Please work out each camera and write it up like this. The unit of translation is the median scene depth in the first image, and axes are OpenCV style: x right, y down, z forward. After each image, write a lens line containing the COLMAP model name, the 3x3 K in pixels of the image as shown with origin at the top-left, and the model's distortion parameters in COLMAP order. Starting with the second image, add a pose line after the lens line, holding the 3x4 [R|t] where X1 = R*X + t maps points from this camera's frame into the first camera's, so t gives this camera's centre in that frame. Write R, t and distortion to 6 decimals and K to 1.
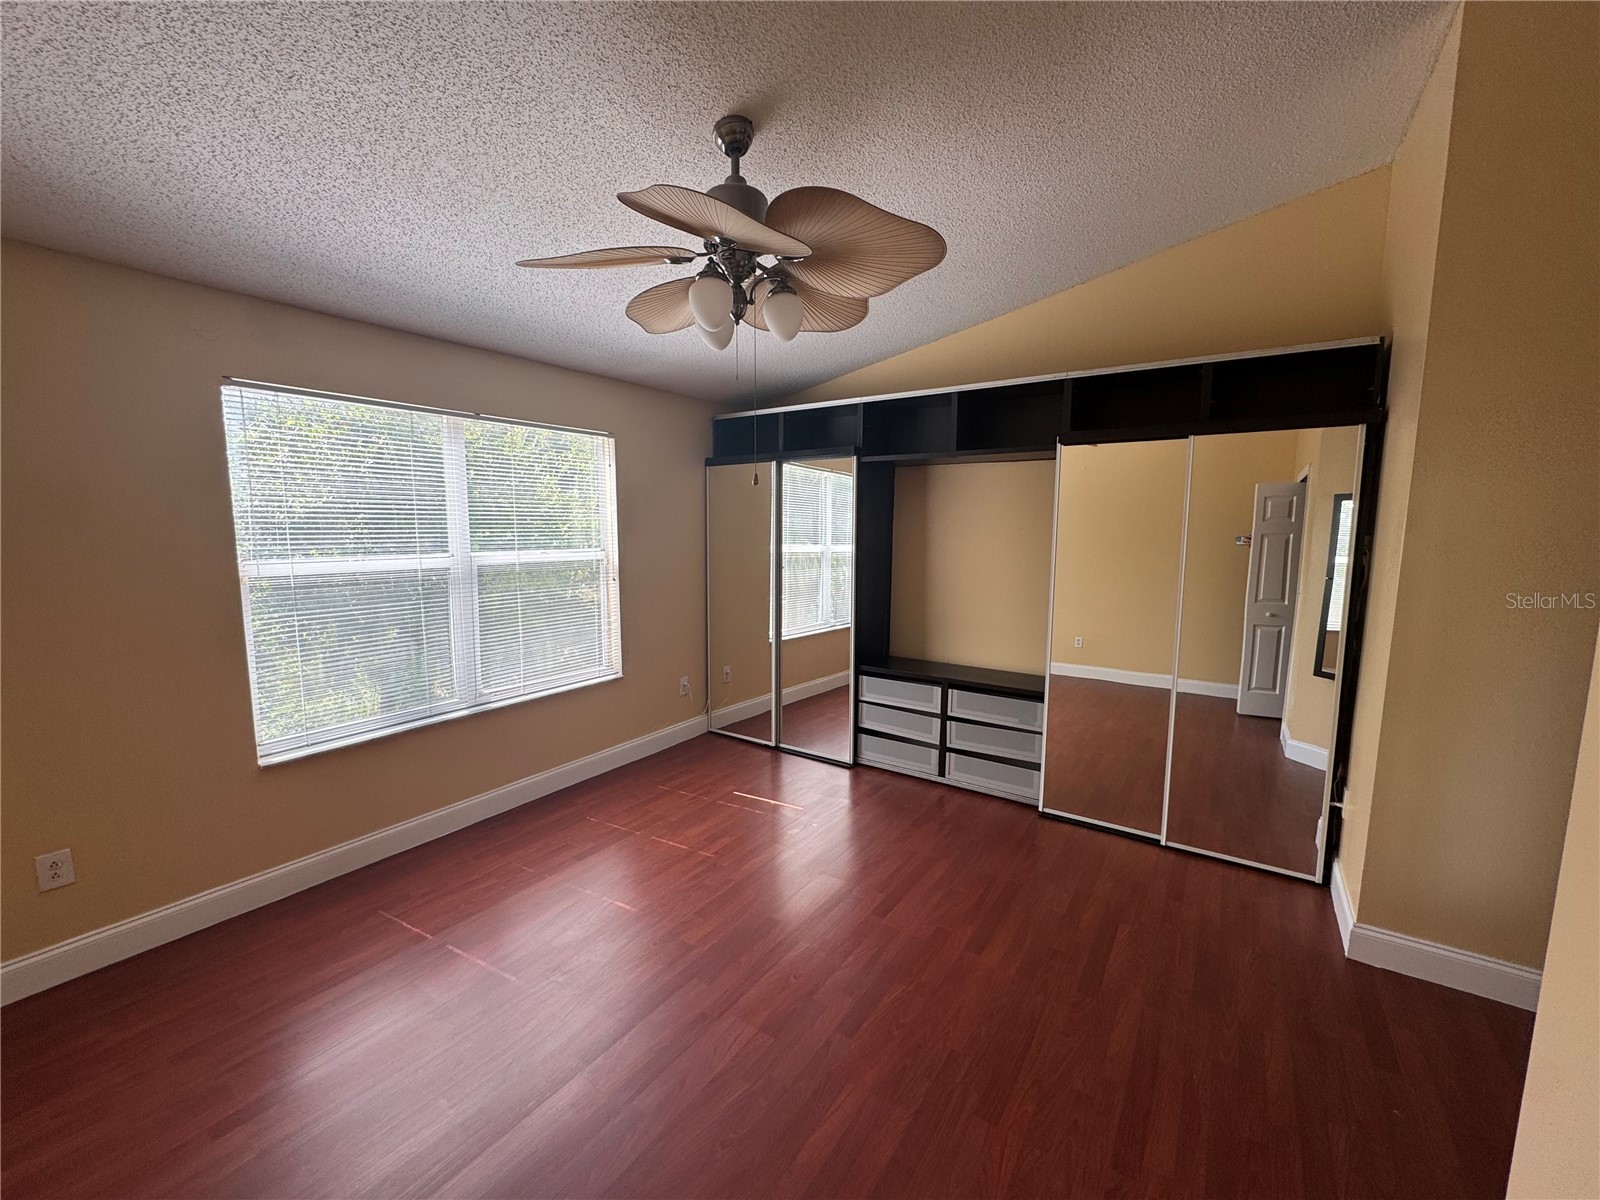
lens RADIAL K [[644.5, 0, 797.2], [0, 644.5, 603.2], [0, 0, 1]] dist [0.003591, -0.000987]
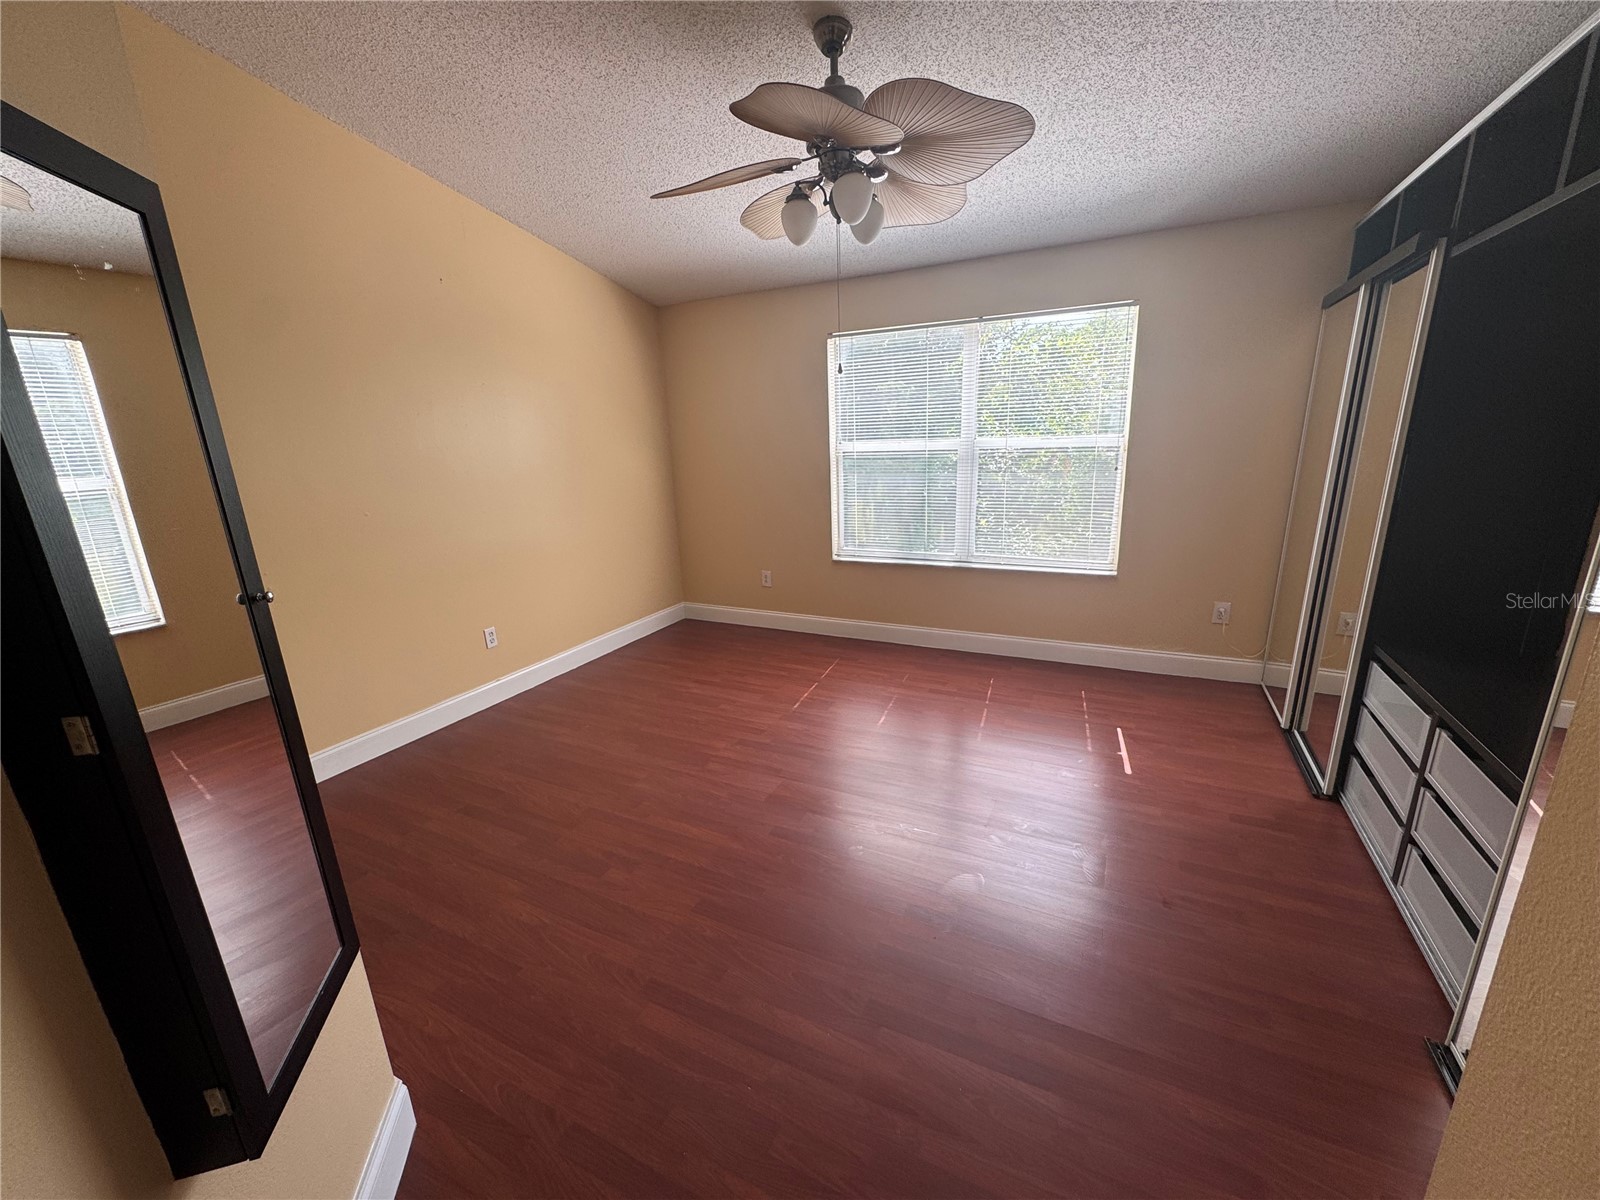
lens RADIAL K [[644.5, 0, 797.7], [0, 644.5, 601.3], [0, 0, 1]] dist [0.003591, -0.000987]
pose [[0.139688, 0.256416, -0.956419, 0.717547], [-0.081190, 0.965603, 0.247021, -0.055731], [0.986861, 0.043146, 0.155701, 0.505260]]
